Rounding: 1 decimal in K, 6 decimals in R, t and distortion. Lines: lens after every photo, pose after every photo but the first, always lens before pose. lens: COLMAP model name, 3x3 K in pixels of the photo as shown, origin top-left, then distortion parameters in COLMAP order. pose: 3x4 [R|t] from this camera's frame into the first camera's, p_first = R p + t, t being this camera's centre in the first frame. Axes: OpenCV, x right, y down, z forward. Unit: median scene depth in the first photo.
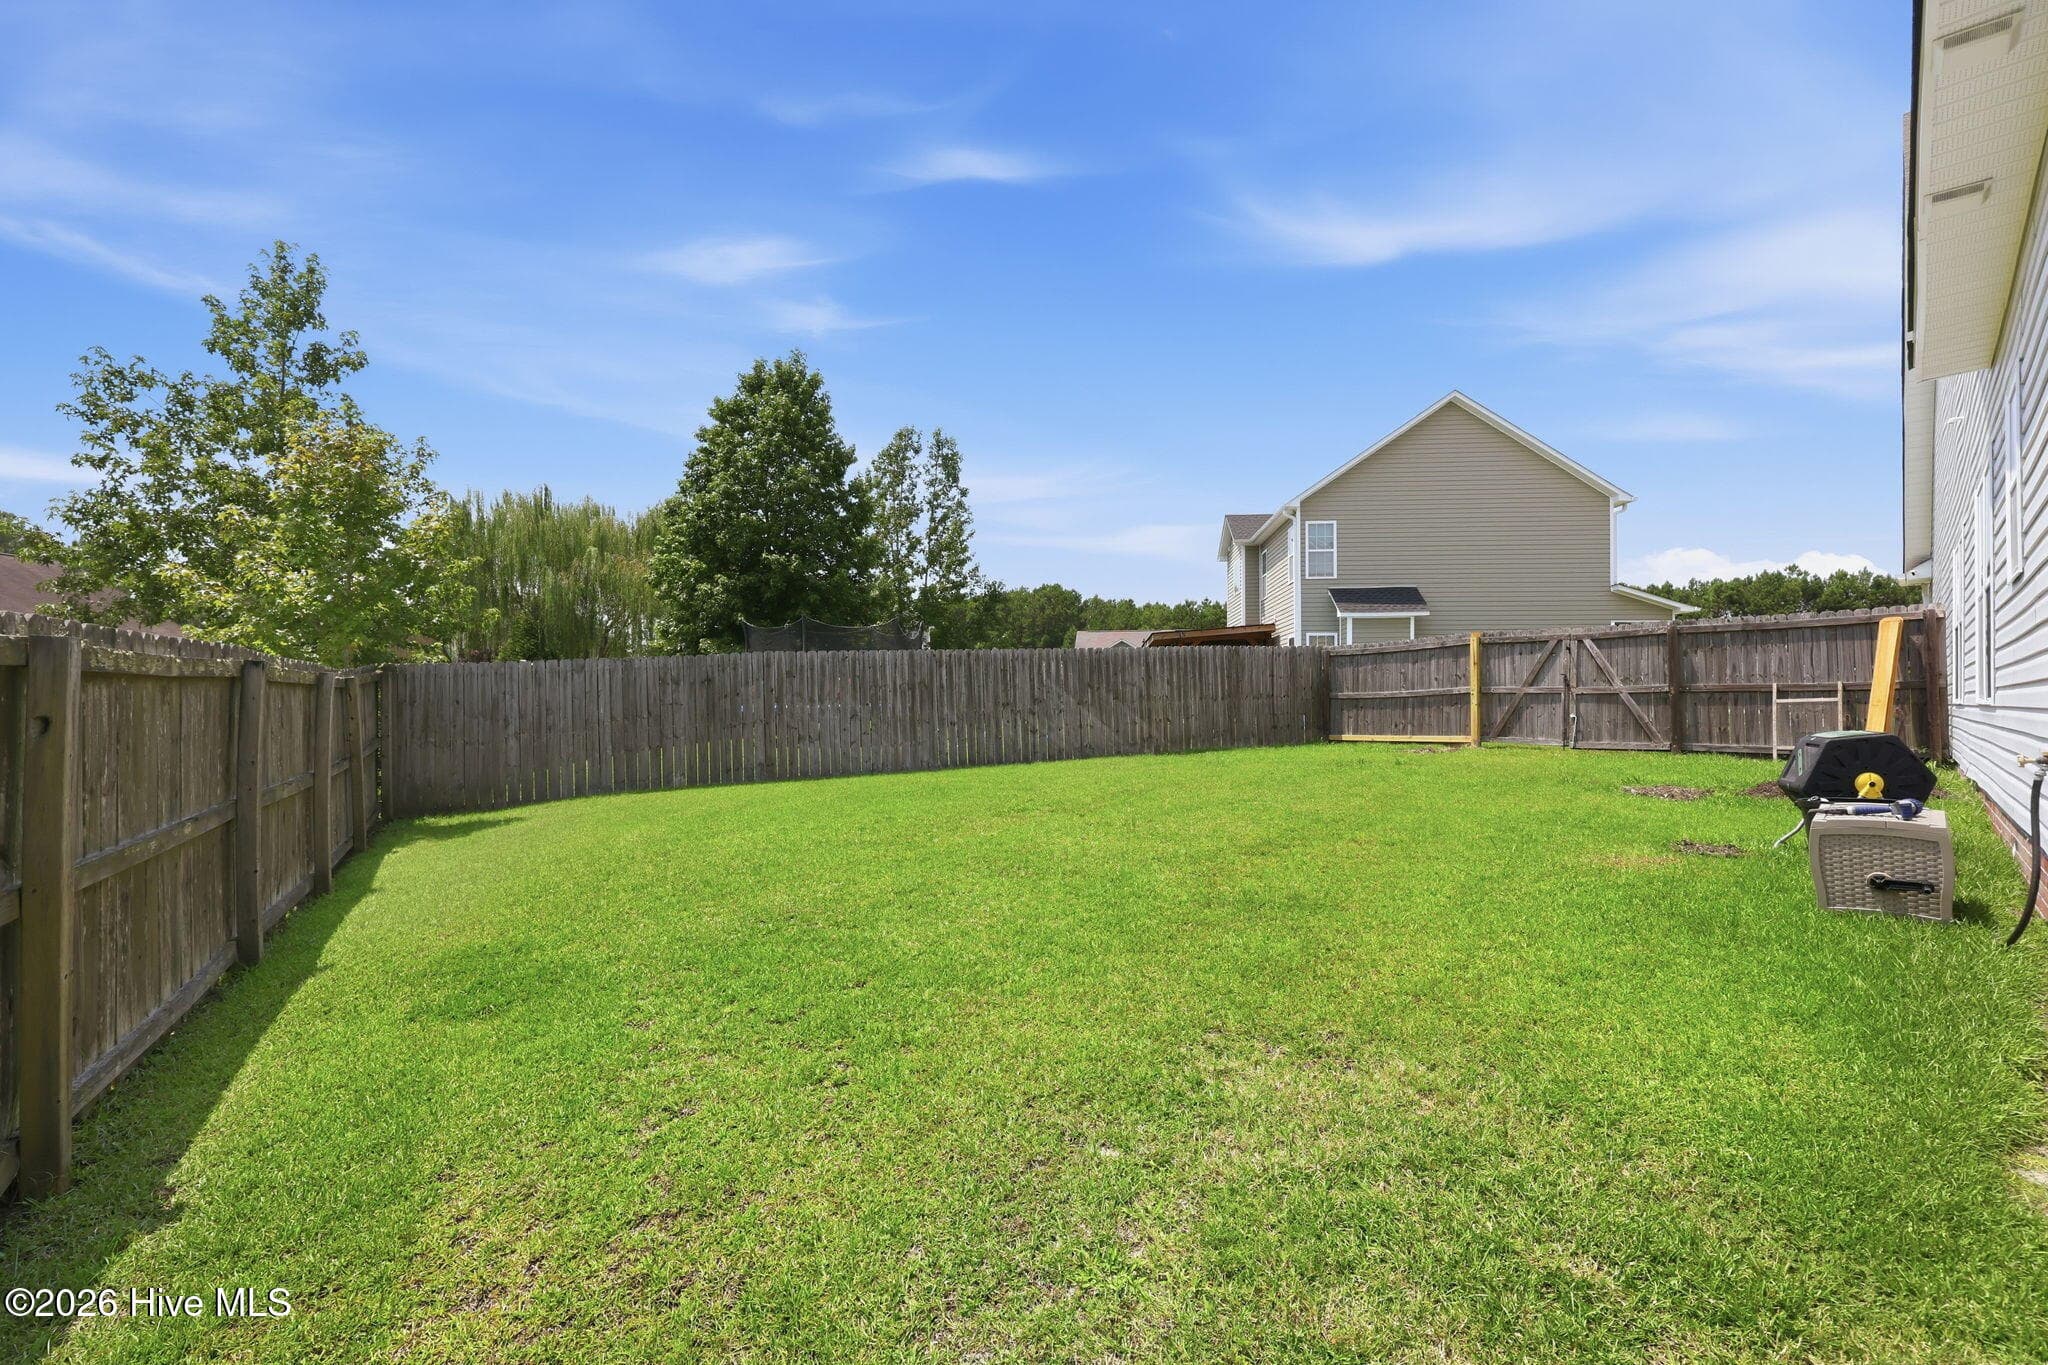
lens RADIAL K [[842.4, 0, 1032.9], [0, 842.4, 688.2], [0, 0, 1]] dist [0.004117, 0.000249]
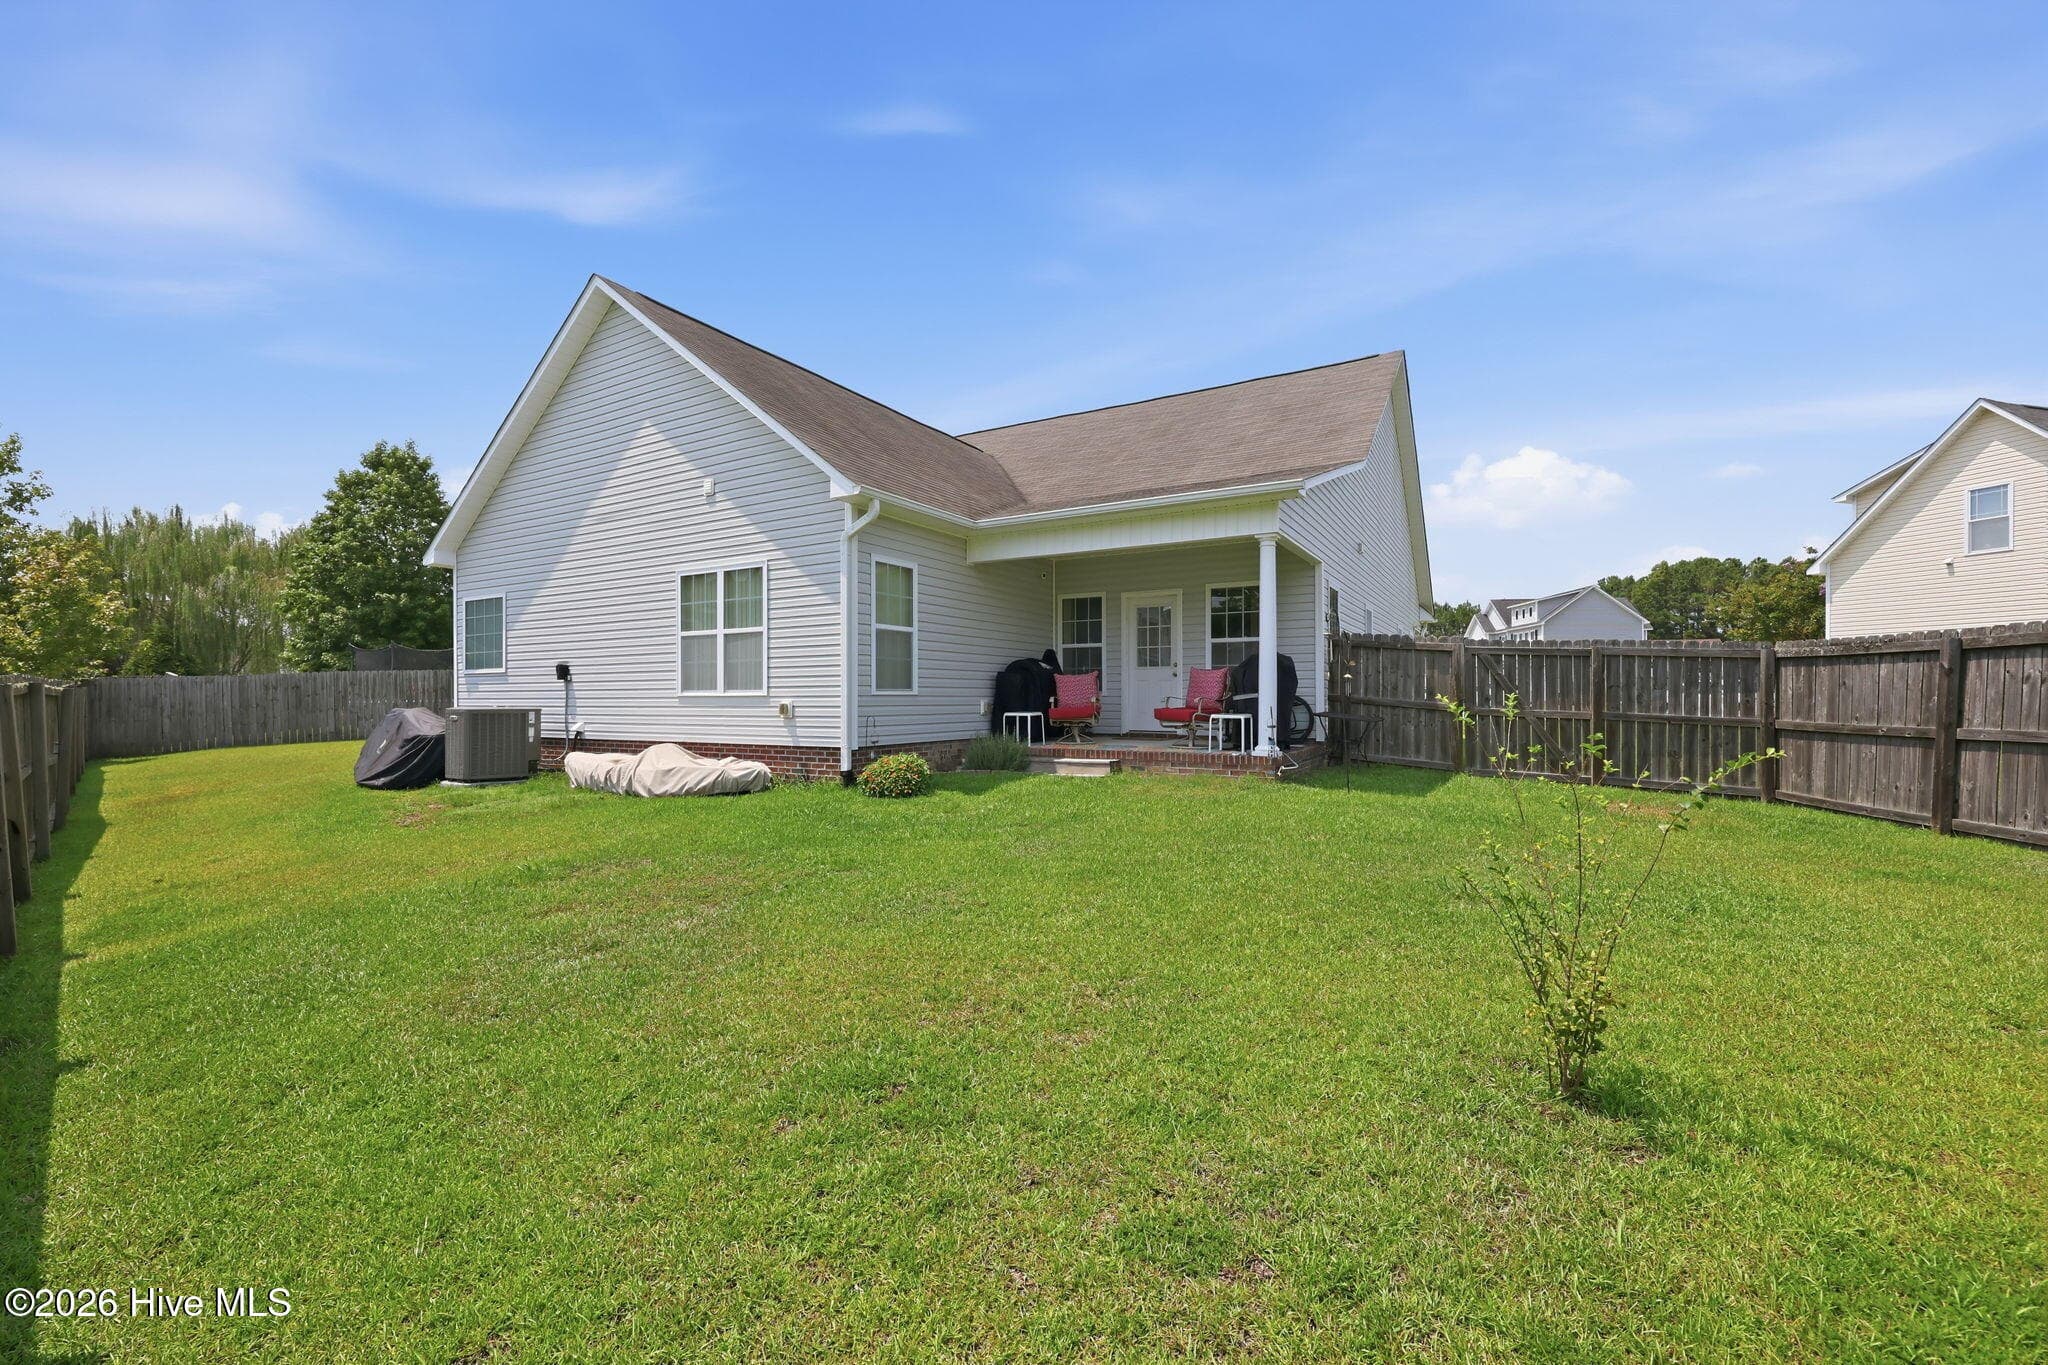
lens RADIAL K [[842.4, 0, 1032.9], [0, 842.4, 688.2], [0, 0, 1]] dist [0.004117, 0.000249]
pose [[0.964056, -0.000904, 0.265699, 0.342298], [-0.000239, 0.999991, 0.004269, -0.007127], [-0.265700, -0.004179, 0.964047, -0.612618]]
